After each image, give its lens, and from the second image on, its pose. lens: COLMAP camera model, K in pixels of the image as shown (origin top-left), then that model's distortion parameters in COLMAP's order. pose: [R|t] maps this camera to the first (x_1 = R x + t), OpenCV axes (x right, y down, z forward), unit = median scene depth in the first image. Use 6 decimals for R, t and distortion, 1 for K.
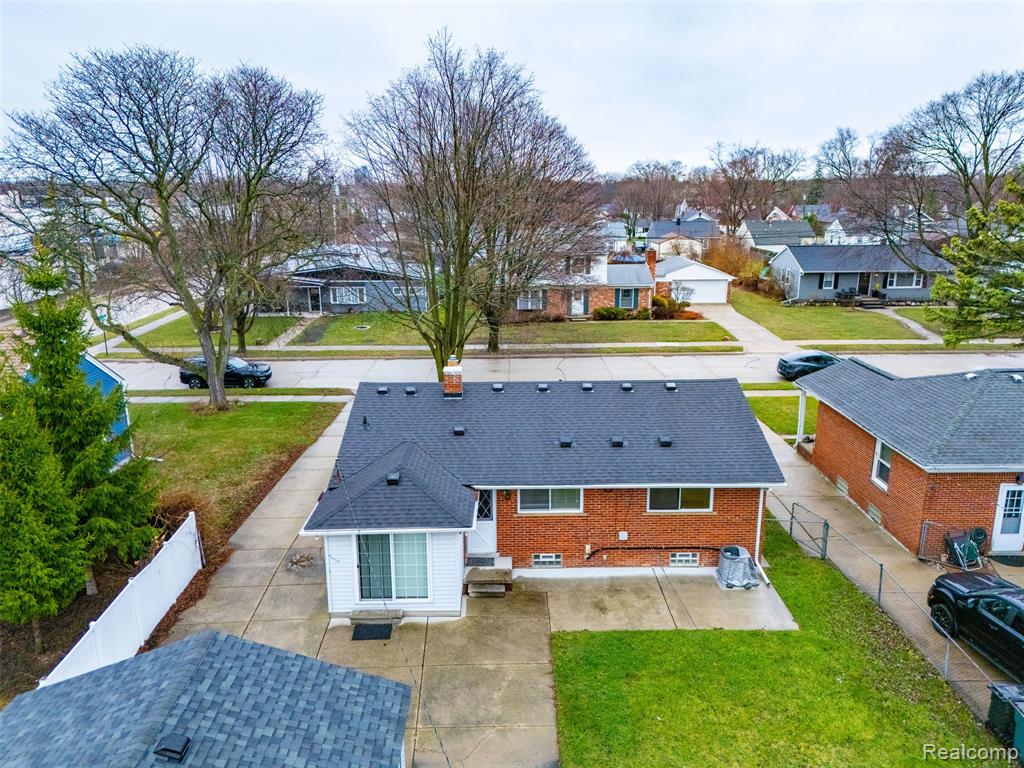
lens RADIAL K [[753.8, 0, 514.2], [0, 753.8, 381.2], [0, 0, 1]] dist [0.085347, -0.089045]
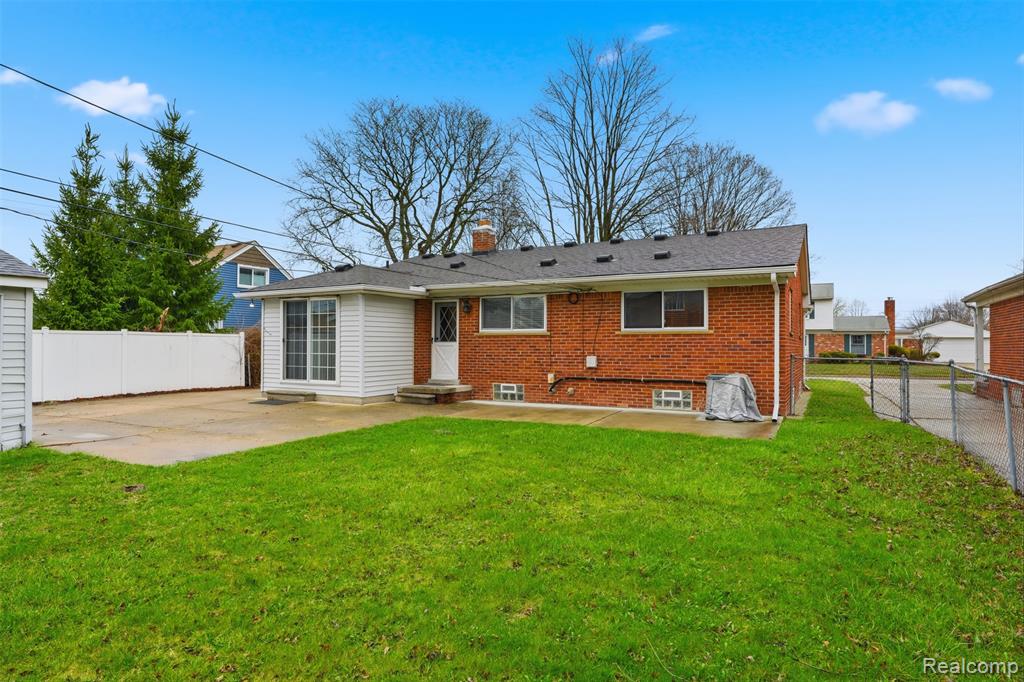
lens RADIAL K [[592.8, 0, 512.0], [0, 592.8, 341.0], [0, 0, 1]] dist [-0.002359, -0.000533]
pose [[0.877384, 0.005352, -0.479760, 0.365311], [-0.126708, 0.967023, -0.220934, 0.327832], [0.462756, 0.254633, 0.849128, 0.427259]]
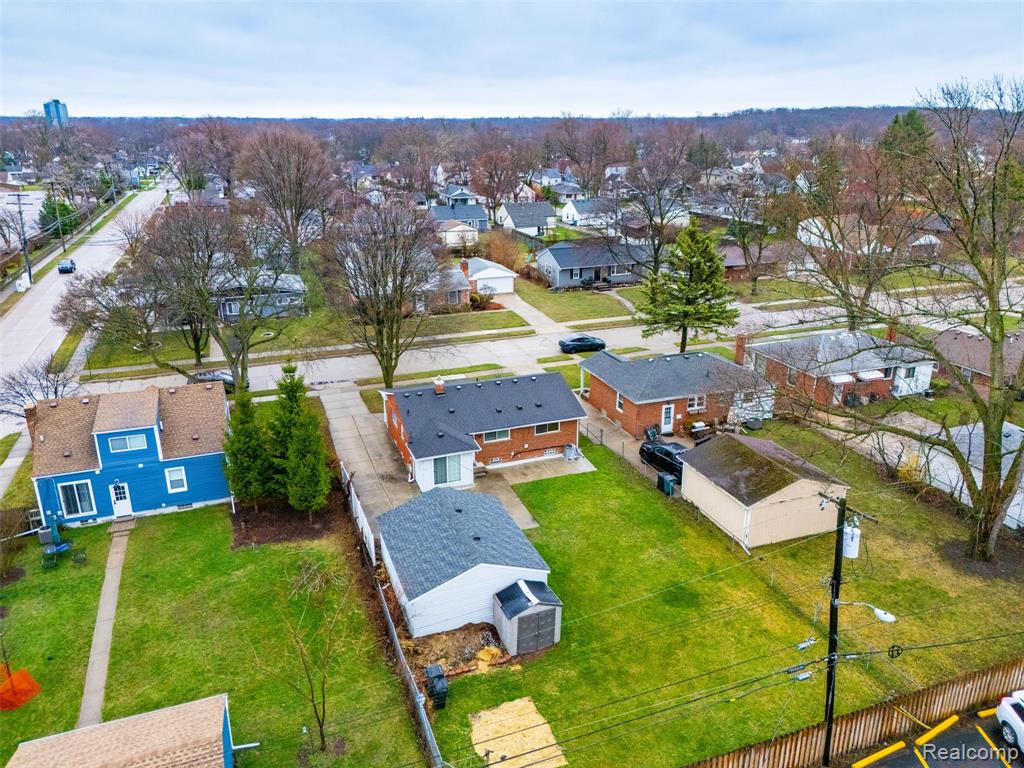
lens RADIAL K [[753.8, 0, 514.2], [0, 753.8, 381.2], [0, 0, 1]] dist [0.085347, -0.089045]
pose [[0.943830, -0.107014, 0.312624, -0.608313], [0.081035, 0.992175, 0.094980, -0.225908], [-0.320342, -0.064312, 0.945116, -1.211228]]
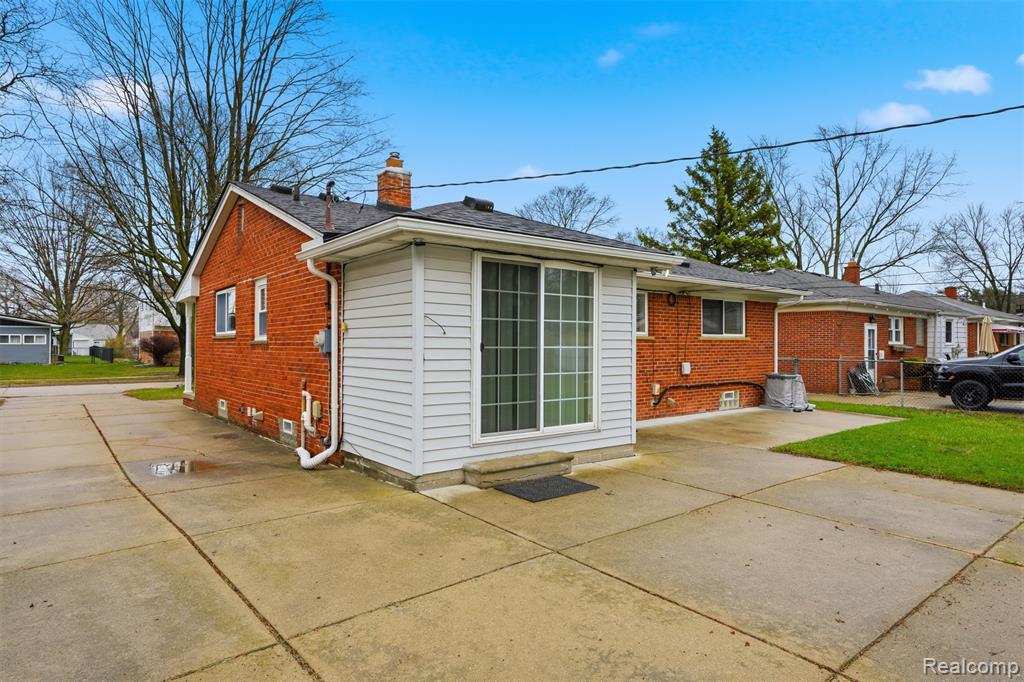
lens RADIAL K [[592.8, 0, 512.0], [0, 592.8, 341.0], [0, 0, 1]] dist [-0.002359, -0.000533]
pose [[0.796715, 0.009599, 0.604280, -0.345325], [0.147279, 0.966646, -0.209535, 0.273249], [-0.586136, 0.255937, 0.768727, 0.638146]]
